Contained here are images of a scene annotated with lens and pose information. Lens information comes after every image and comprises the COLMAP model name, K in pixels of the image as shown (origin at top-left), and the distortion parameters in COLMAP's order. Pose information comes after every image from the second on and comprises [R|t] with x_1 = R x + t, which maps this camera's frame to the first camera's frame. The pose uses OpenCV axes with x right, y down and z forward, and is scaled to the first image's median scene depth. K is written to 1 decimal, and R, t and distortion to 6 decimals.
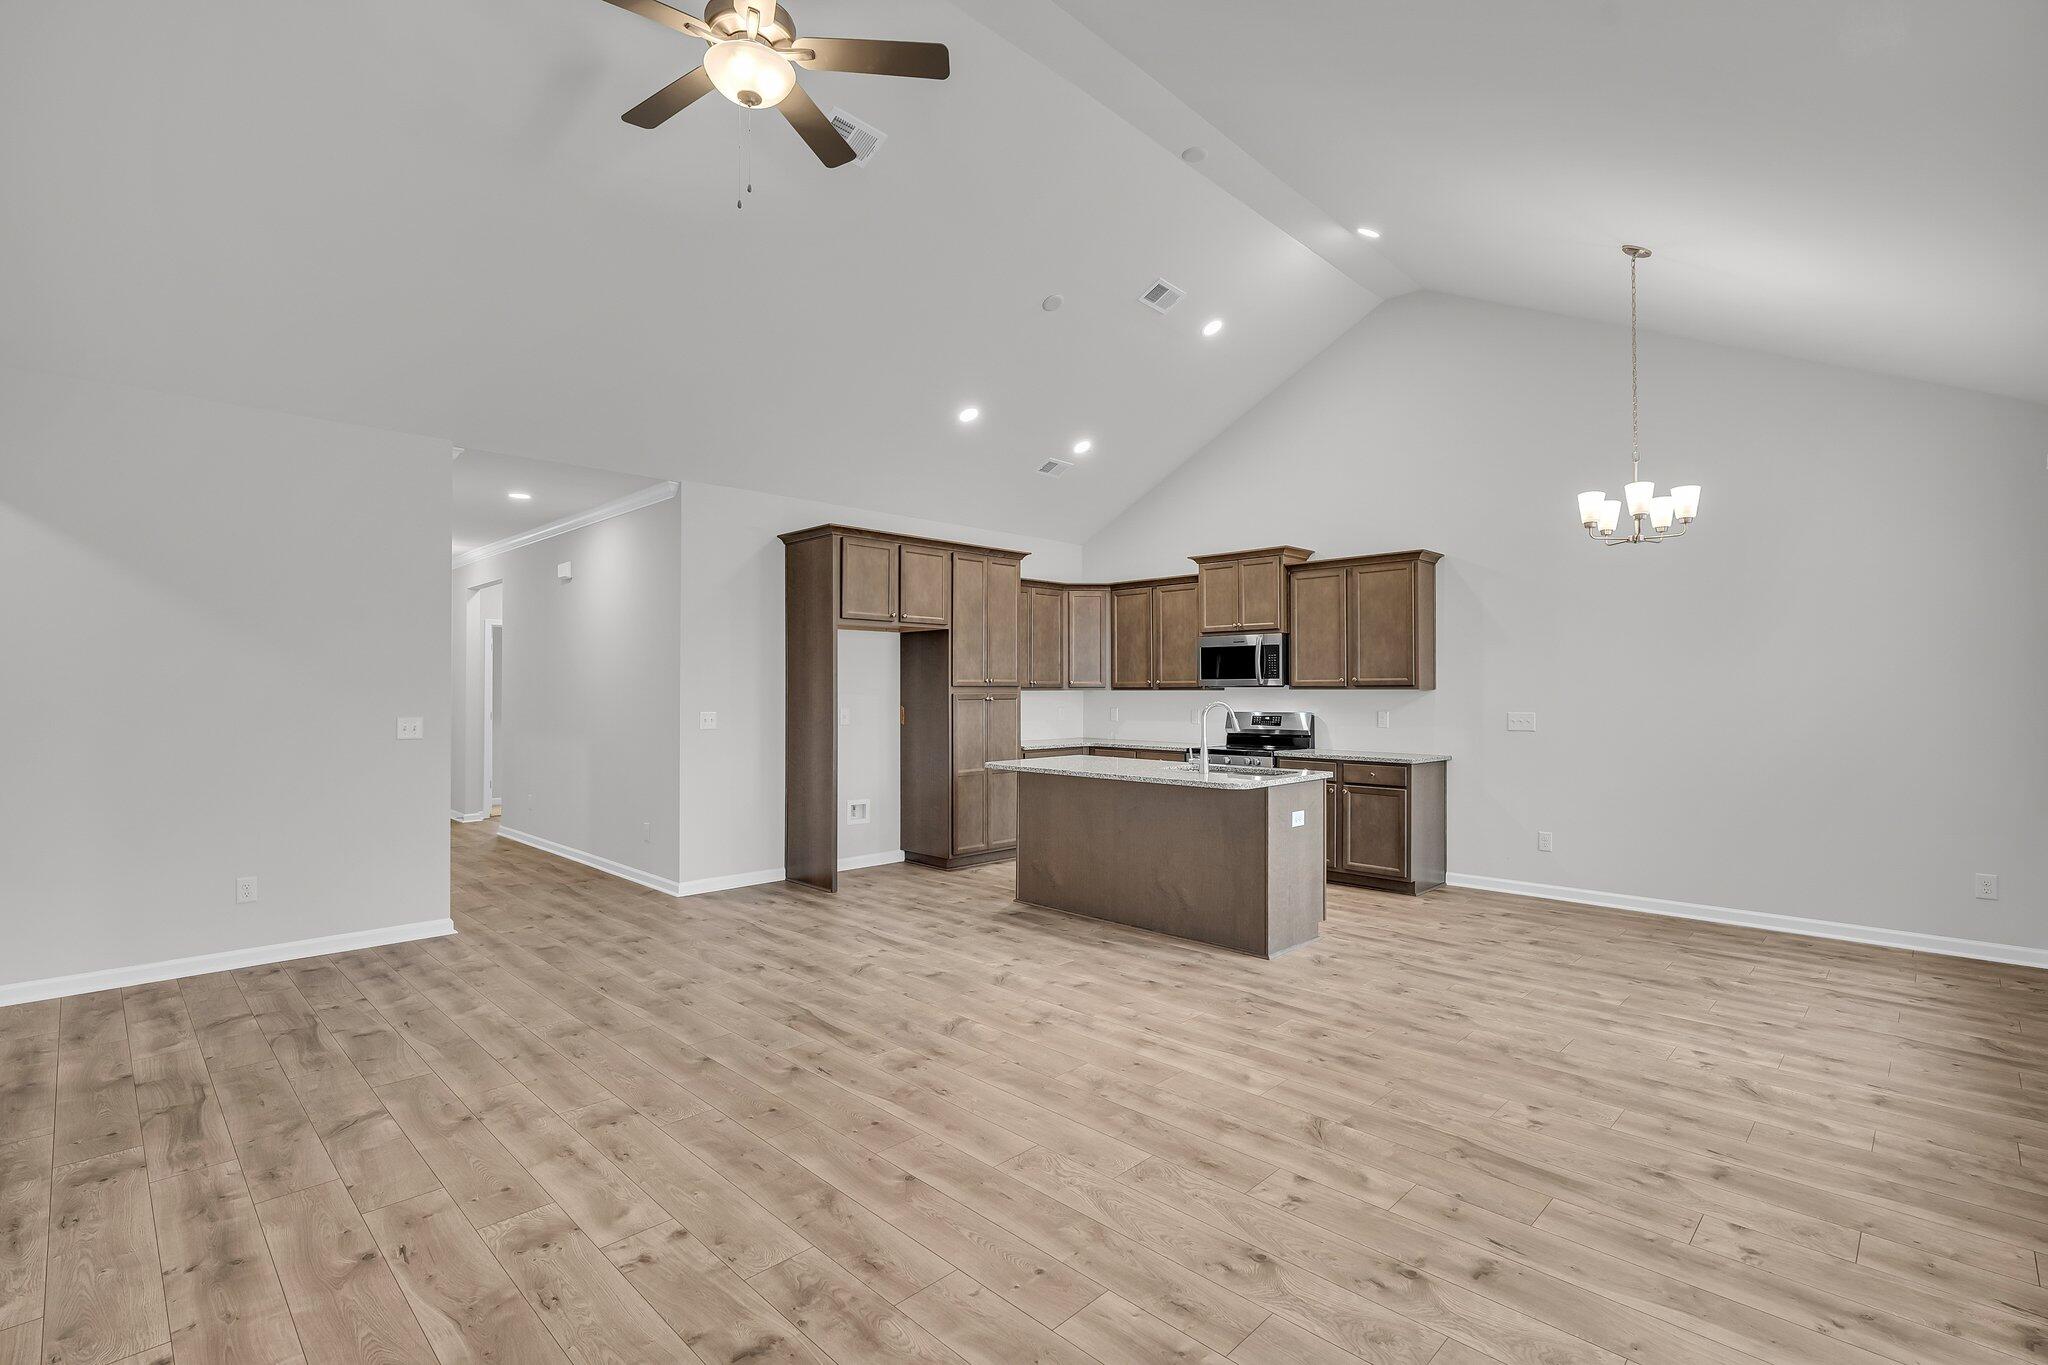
lens RADIAL K [[942.7, 0, 1024.0], [0, 942.7, 687.3], [0, 0, 1]] dist [-0.000052, 0.001362]
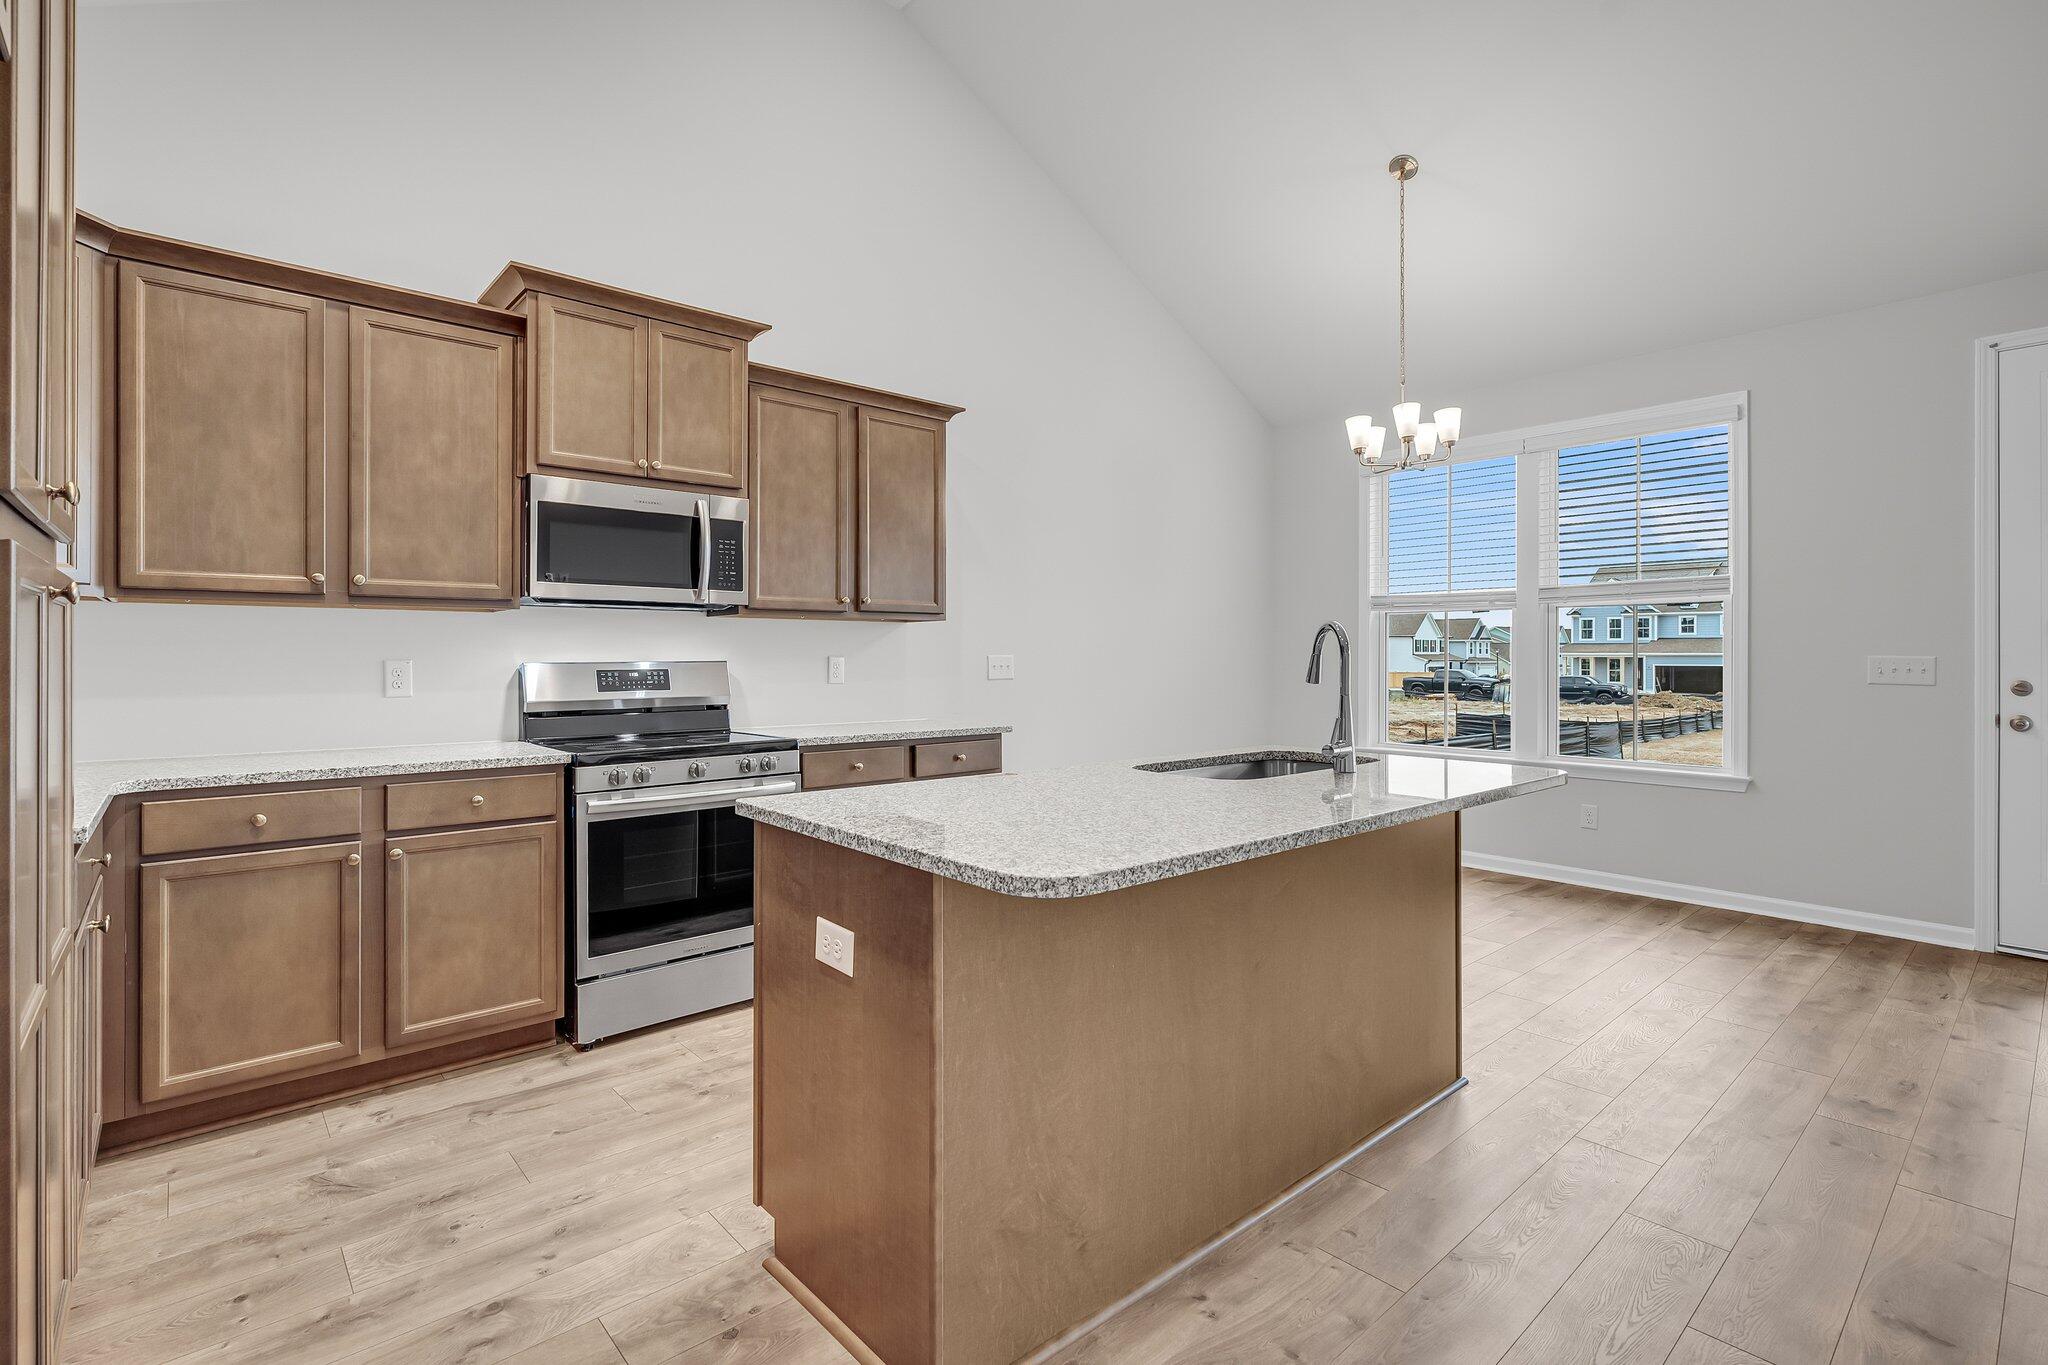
lens RADIAL K [[942.7, 0, 1023.4], [0, 942.7, 662.2], [0, 0, 1]] dist [-0.000052, 0.001362]
pose [[0.054274, -0.017108, 0.998380, -0.205164], [-0.011814, 0.999772, 0.017774, 0.016595], [-0.998456, -0.012759, 0.054059, 0.783960]]
